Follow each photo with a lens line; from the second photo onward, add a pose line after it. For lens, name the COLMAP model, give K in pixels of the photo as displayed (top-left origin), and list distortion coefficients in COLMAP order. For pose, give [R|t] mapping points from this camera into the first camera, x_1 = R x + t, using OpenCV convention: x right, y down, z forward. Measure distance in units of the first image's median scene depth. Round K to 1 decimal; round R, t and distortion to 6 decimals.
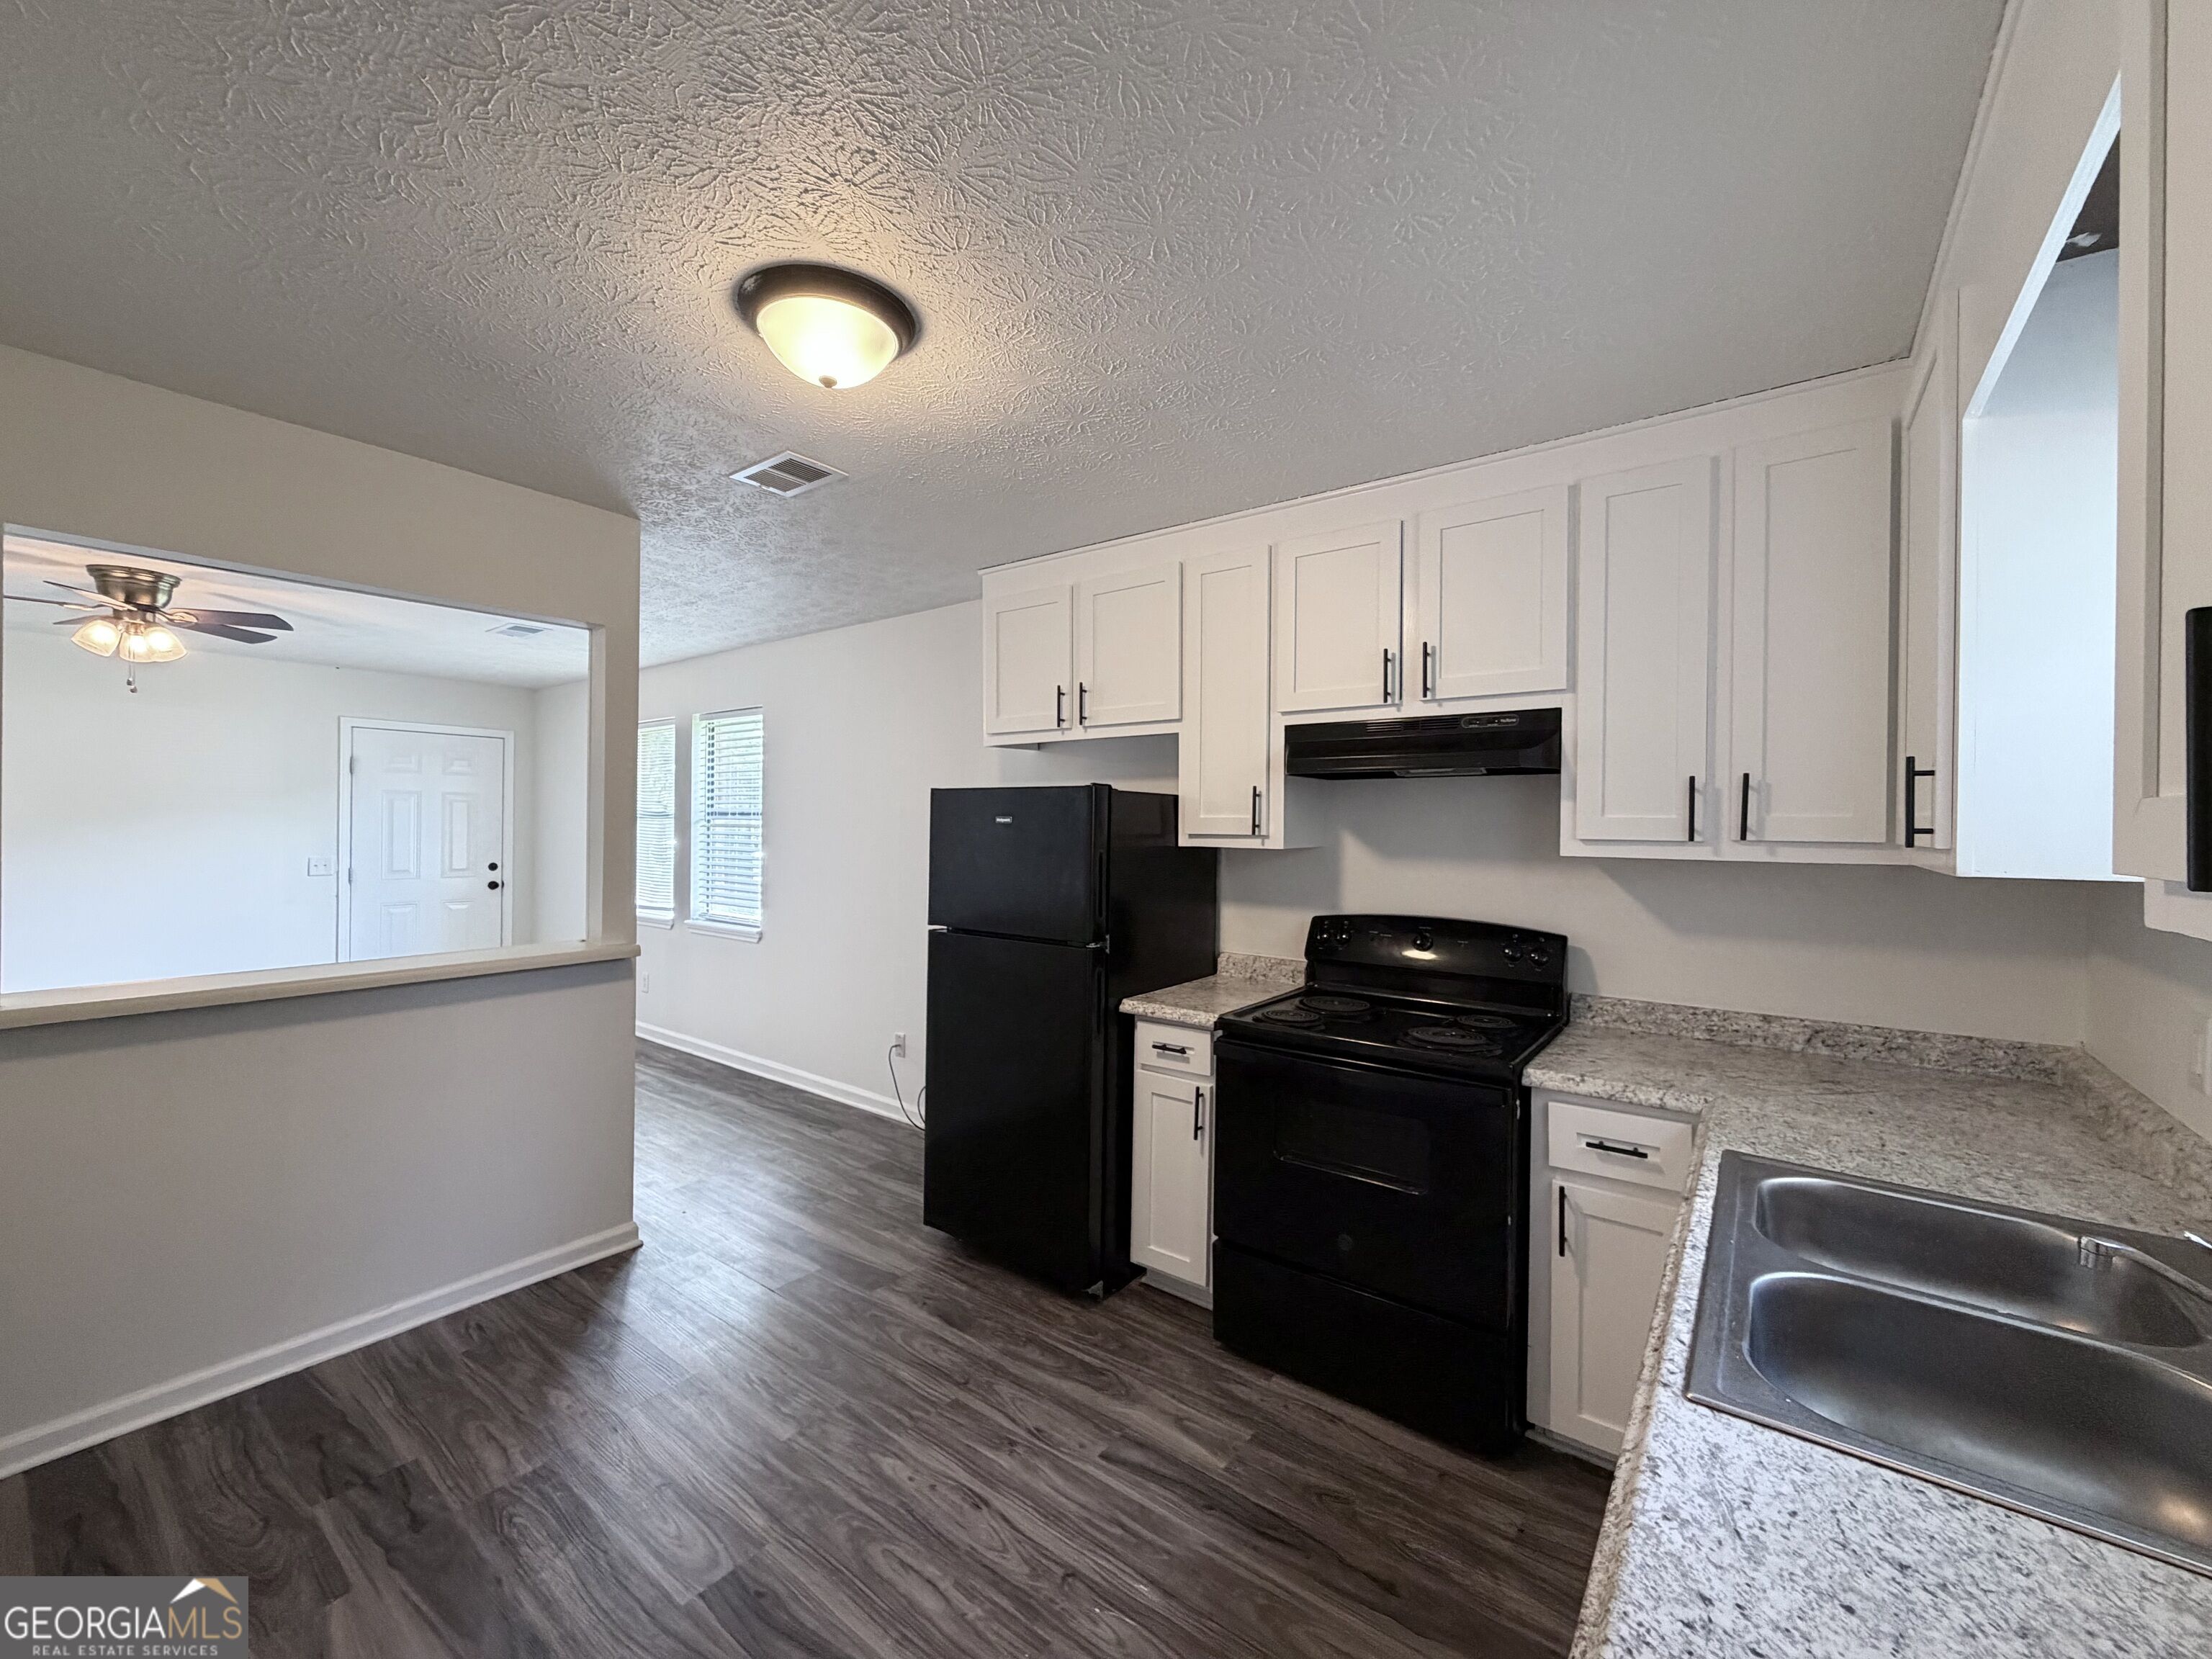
lens RADIAL K [[882.1, 0, 1099.6], [0, 882.1, 827.1], [0, 0, 1]] dist [0.000191, -0.000259]
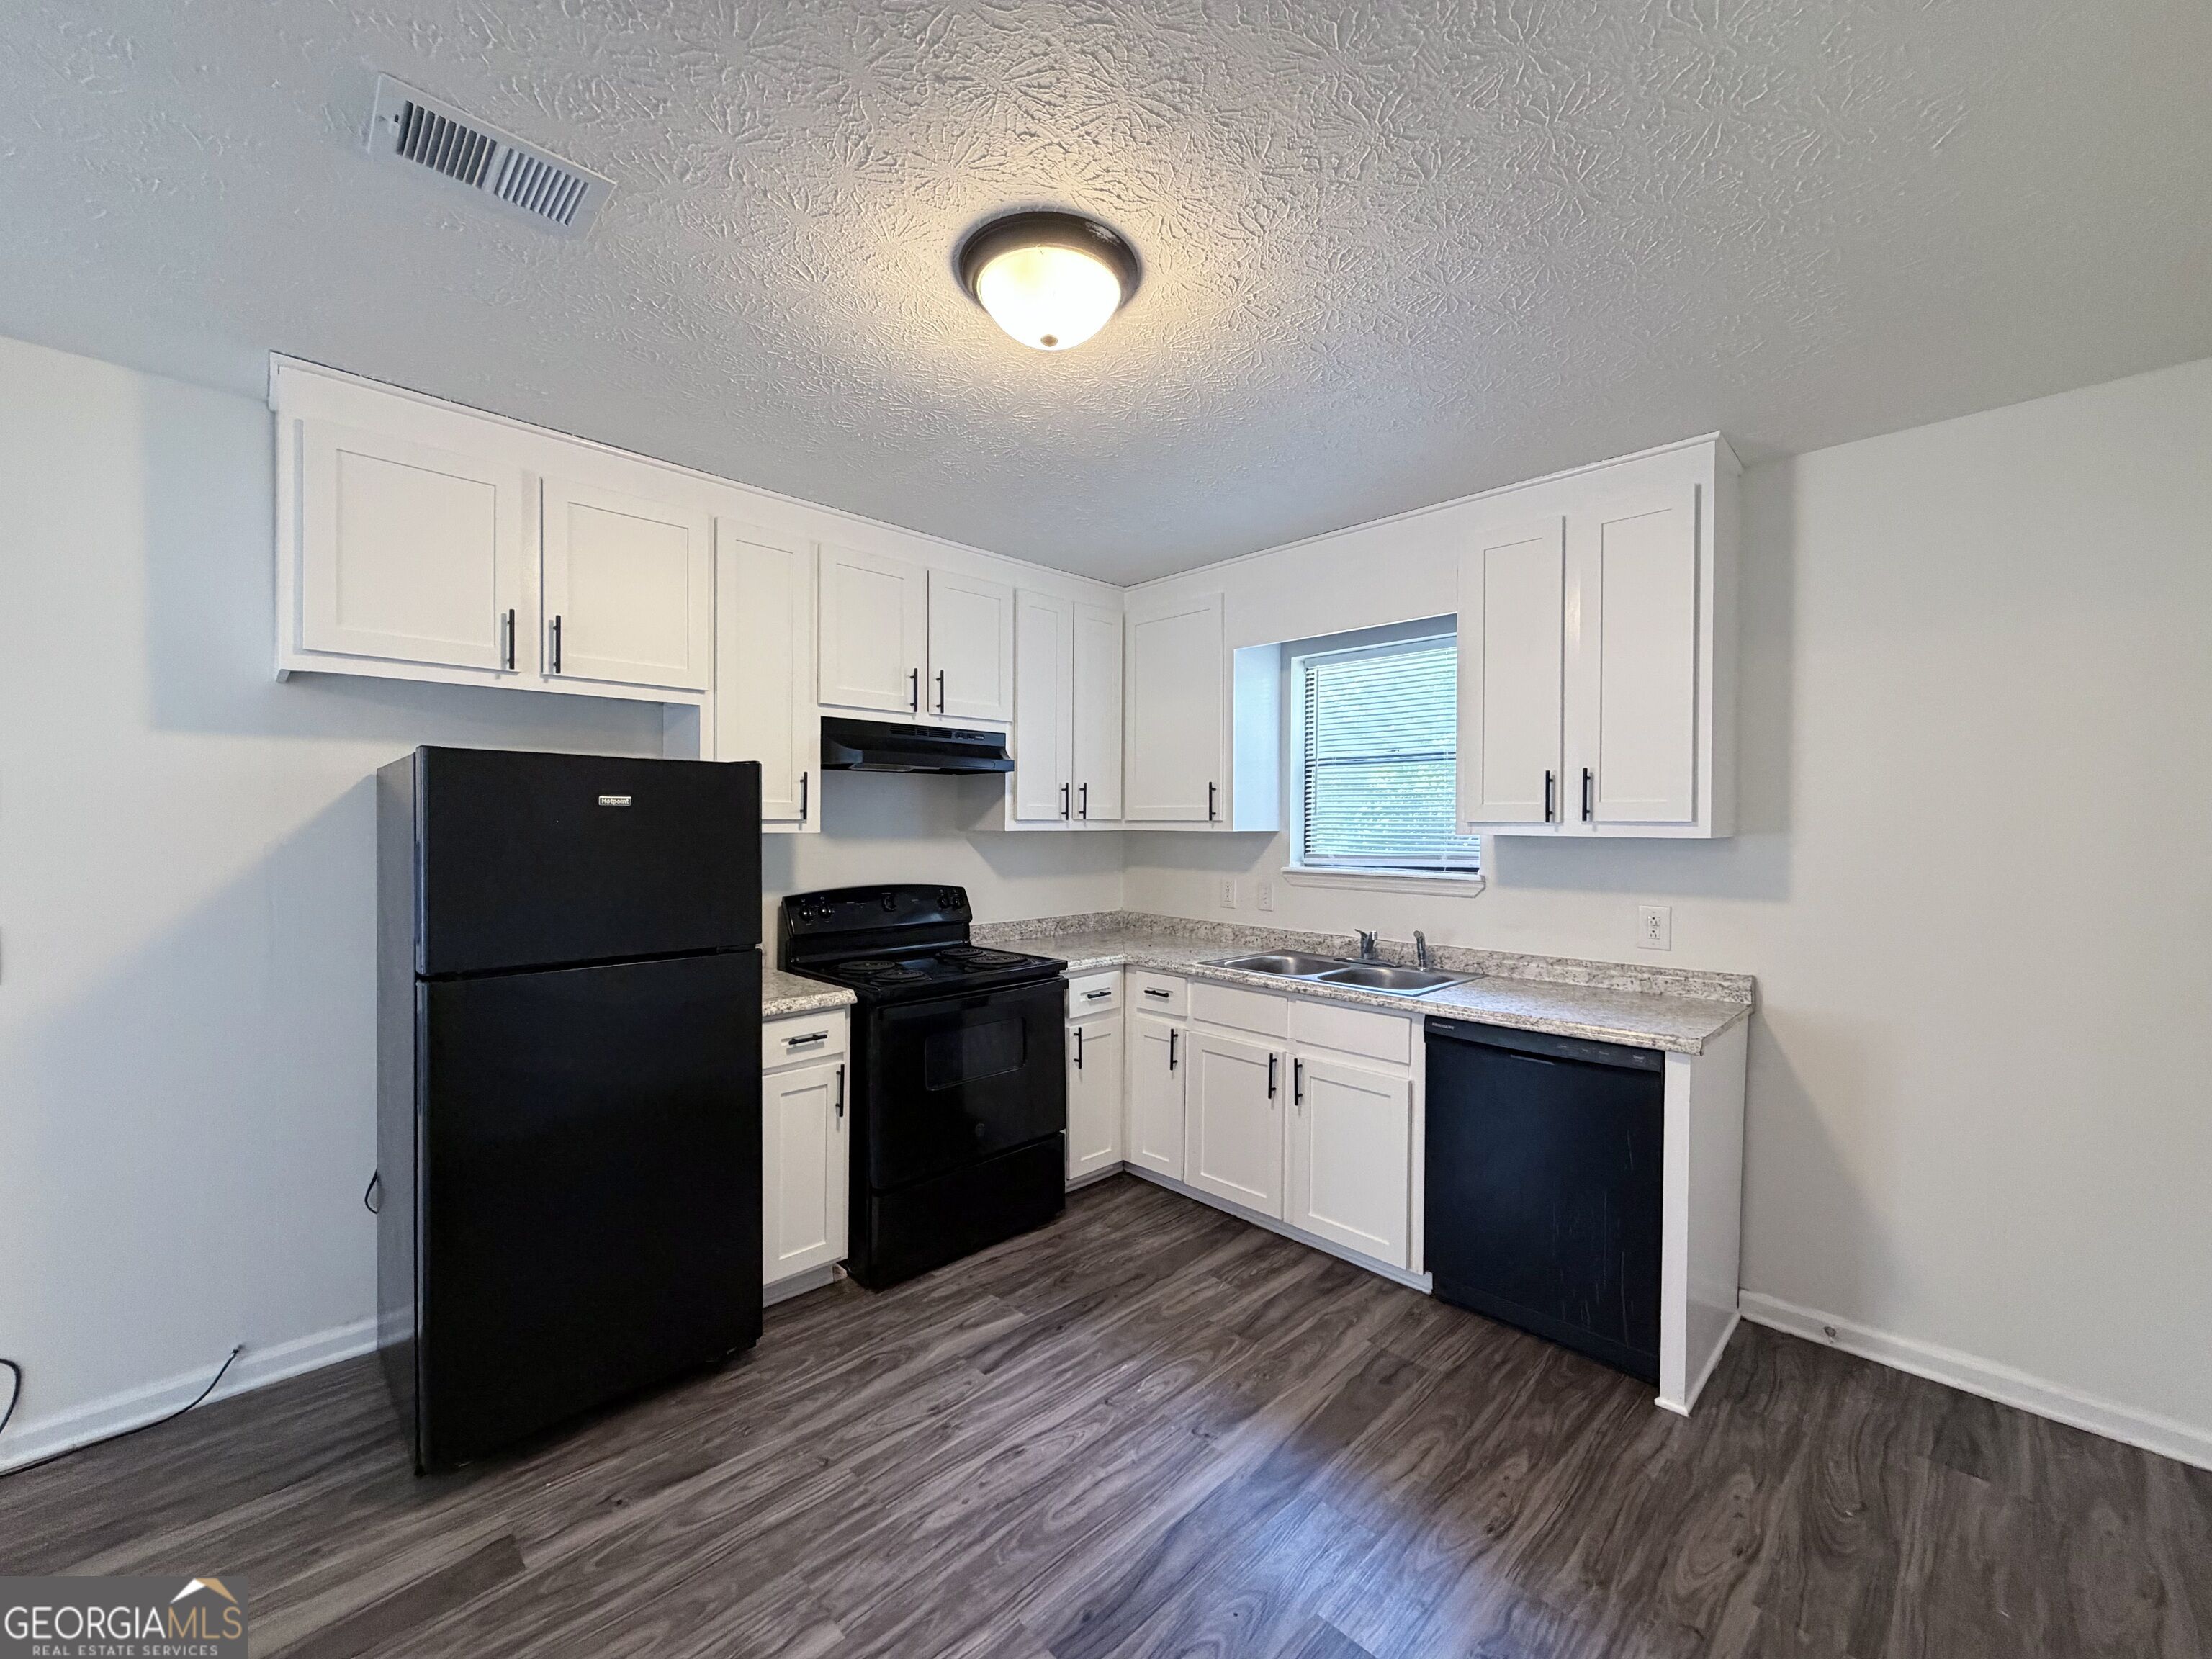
lens RADIAL K [[882.1, 0, 1100.5], [0, 882.1, 827.3], [0, 0, 1]] dist [0.000191, -0.000259]
pose [[0.145593, -0.016741, 0.989203, -1.031600], [-0.001060, 0.999854, 0.017077, -0.000154], [-0.989344, -0.003535, 0.145554, 0.667359]]
